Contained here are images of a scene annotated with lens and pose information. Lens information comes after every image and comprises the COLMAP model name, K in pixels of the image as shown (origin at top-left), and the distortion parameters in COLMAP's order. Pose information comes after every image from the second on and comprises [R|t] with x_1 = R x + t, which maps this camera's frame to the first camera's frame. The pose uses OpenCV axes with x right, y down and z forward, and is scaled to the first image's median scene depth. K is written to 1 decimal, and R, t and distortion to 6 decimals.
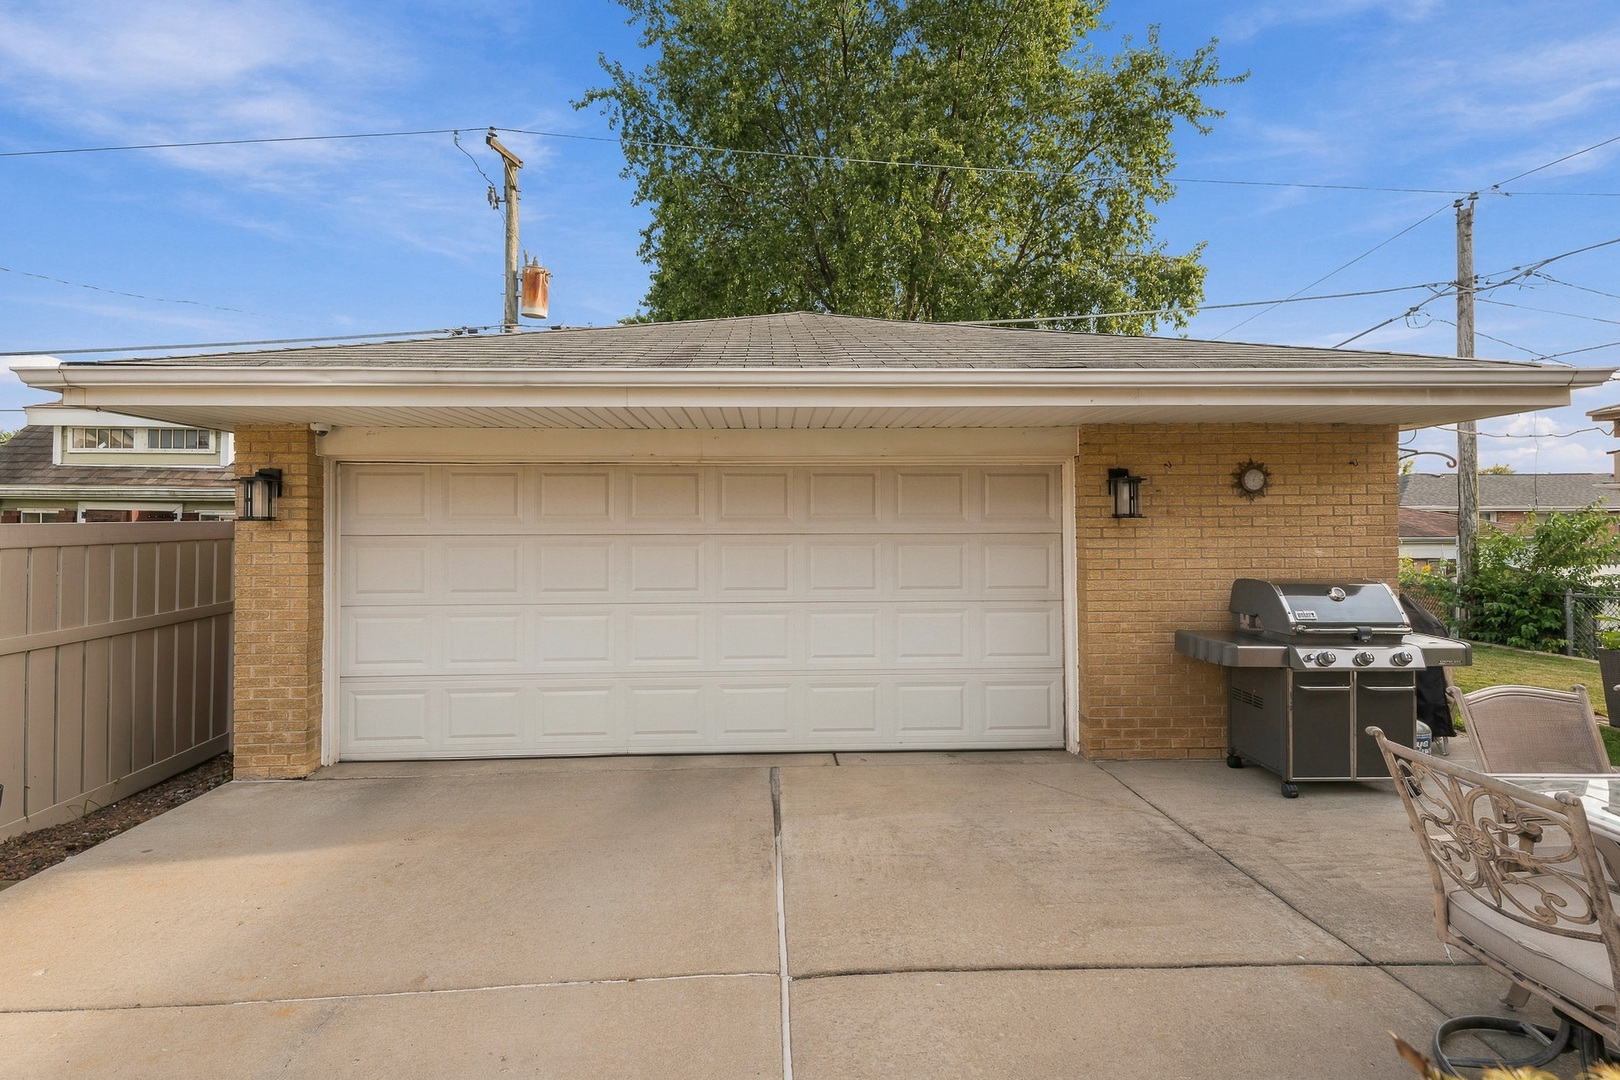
lens RADIAL K [[711.2, 0, 820.5], [0, 711.2, 529.8], [0, 0, 1]] dist [0.048024, -0.004890]
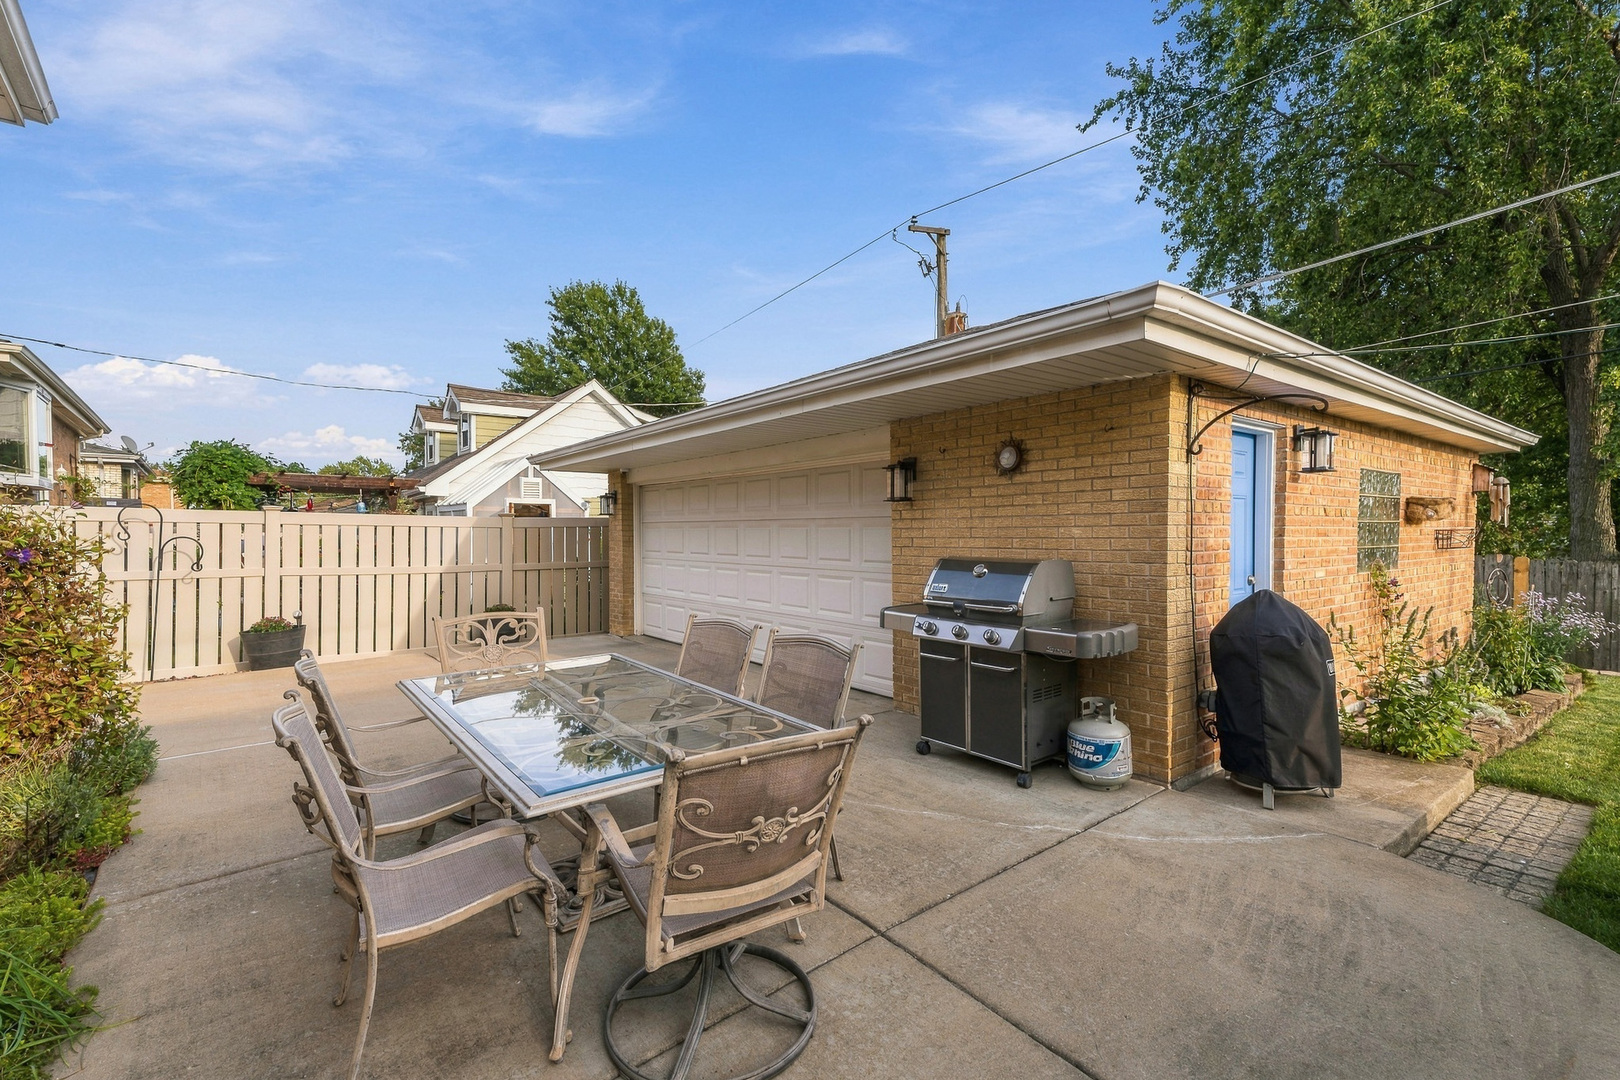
lens RADIAL K [[711.2, 0, 795.8], [0, 711.2, 536.1], [0, 0, 1]] dist [0.048024, -0.004890]
pose [[0.560466, 0.007632, -0.828143, 1.225547], [-0.003737, 0.999971, 0.006687, 0.030991], [0.828169, -0.000653, 0.560478, 0.216840]]
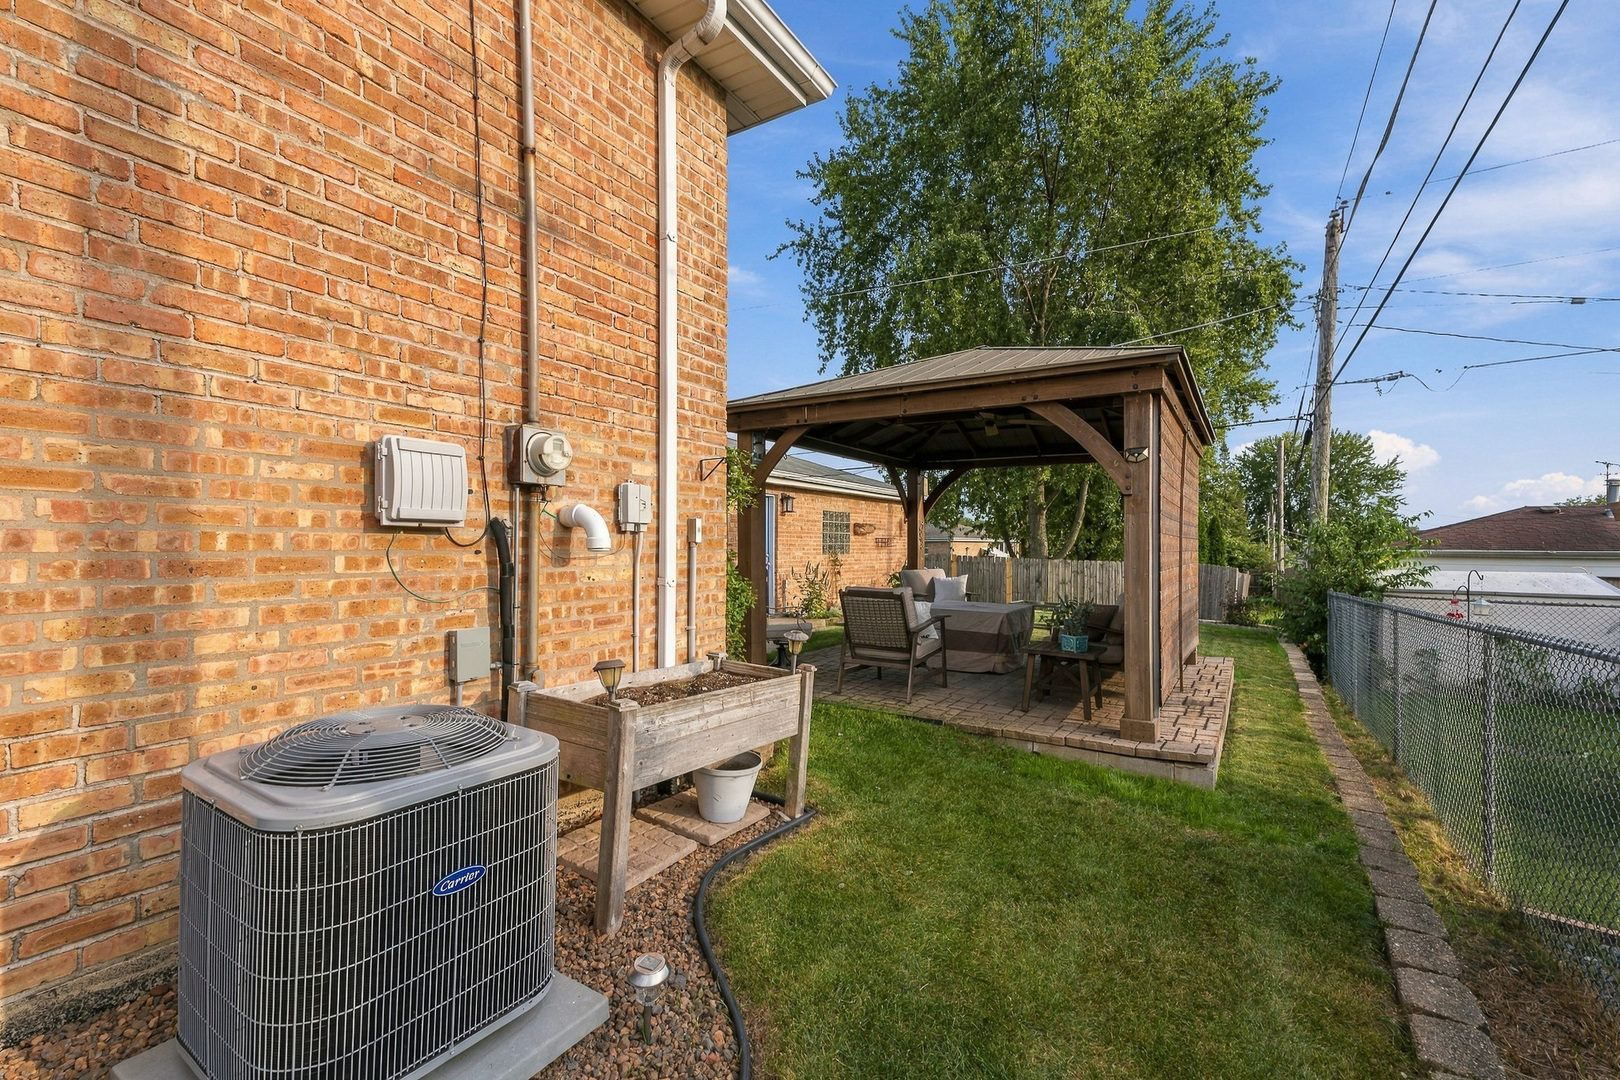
lens RADIAL K [[711.2, 0, 815.2], [0, 711.2, 557.4], [0, 0, 1]] dist [0.048024, -0.004890]
pose [[0.815736, 0.004260, -0.578409, 2.365592], [0.000982, 0.999961, 0.008750, 0.082914], [0.578424, -0.007706, 0.815700, -0.652327]]
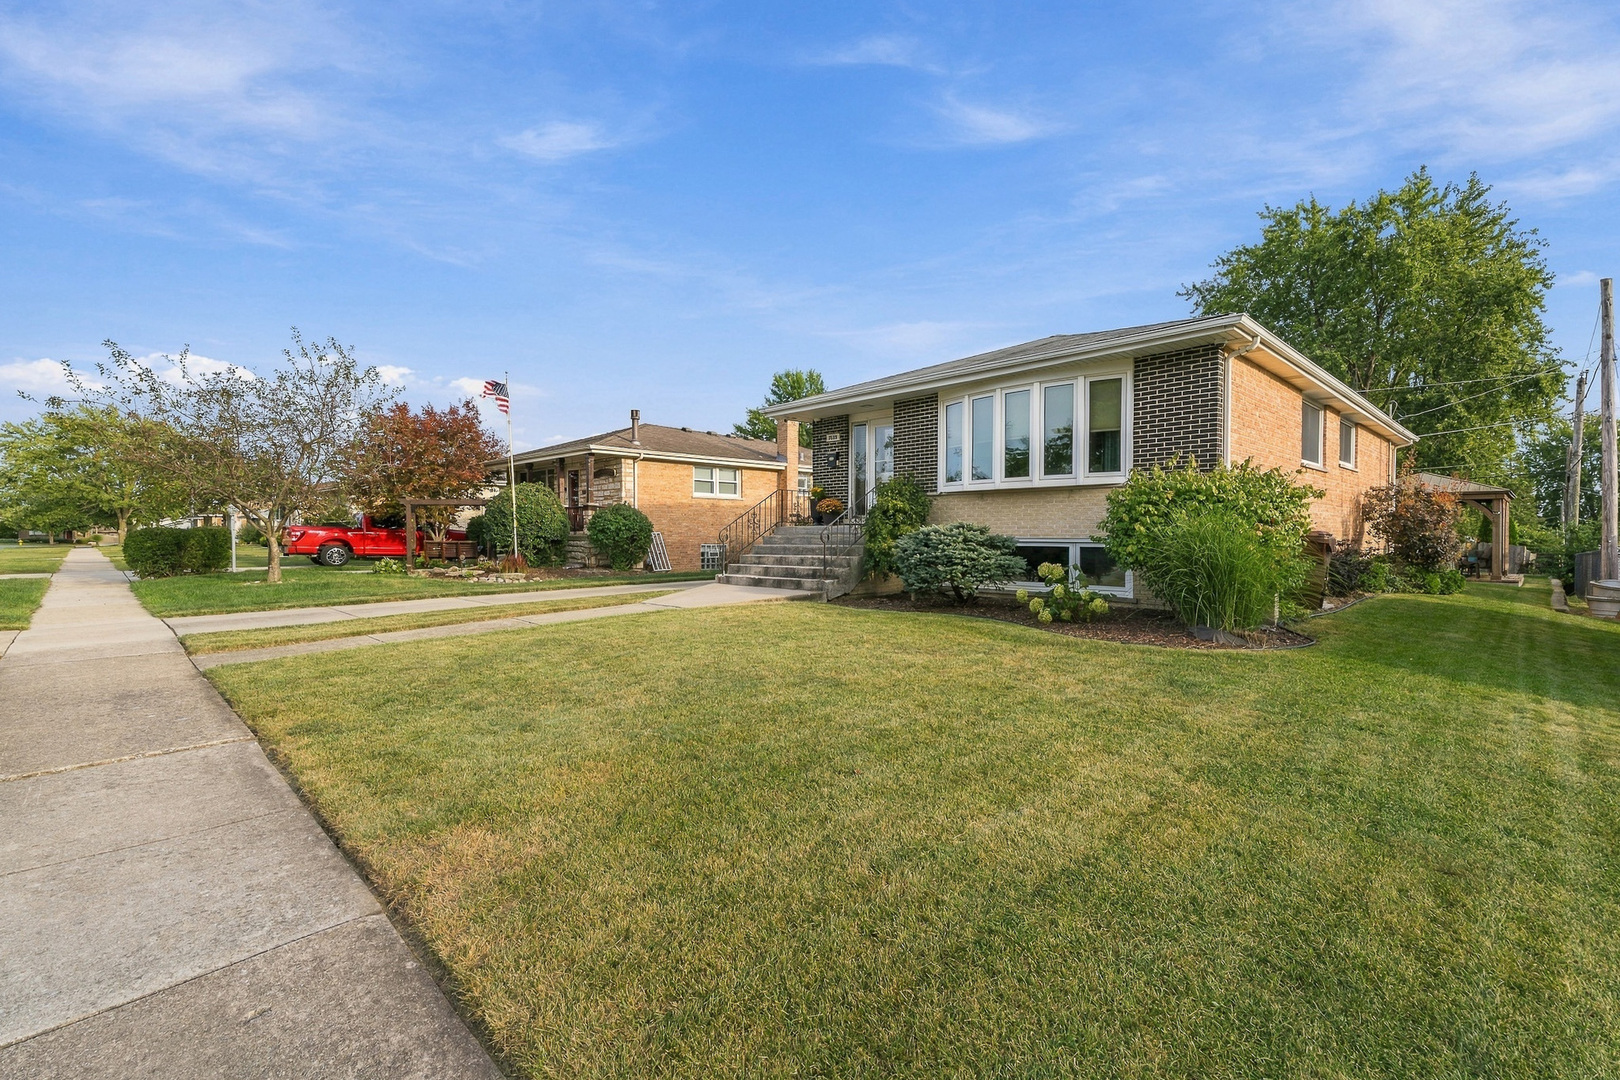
lens RADIAL K [[711.2, 0, 821.8], [0, 711.2, 530.3], [0, 0, 1]] dist [0.048024, -0.004890]
pose [[0.659239, 0.001817, -0.751931, 2.837476], [-0.003688, 0.999993, -0.000816, 0.054456], [0.751924, 0.003311, 0.659241, -5.795144]]
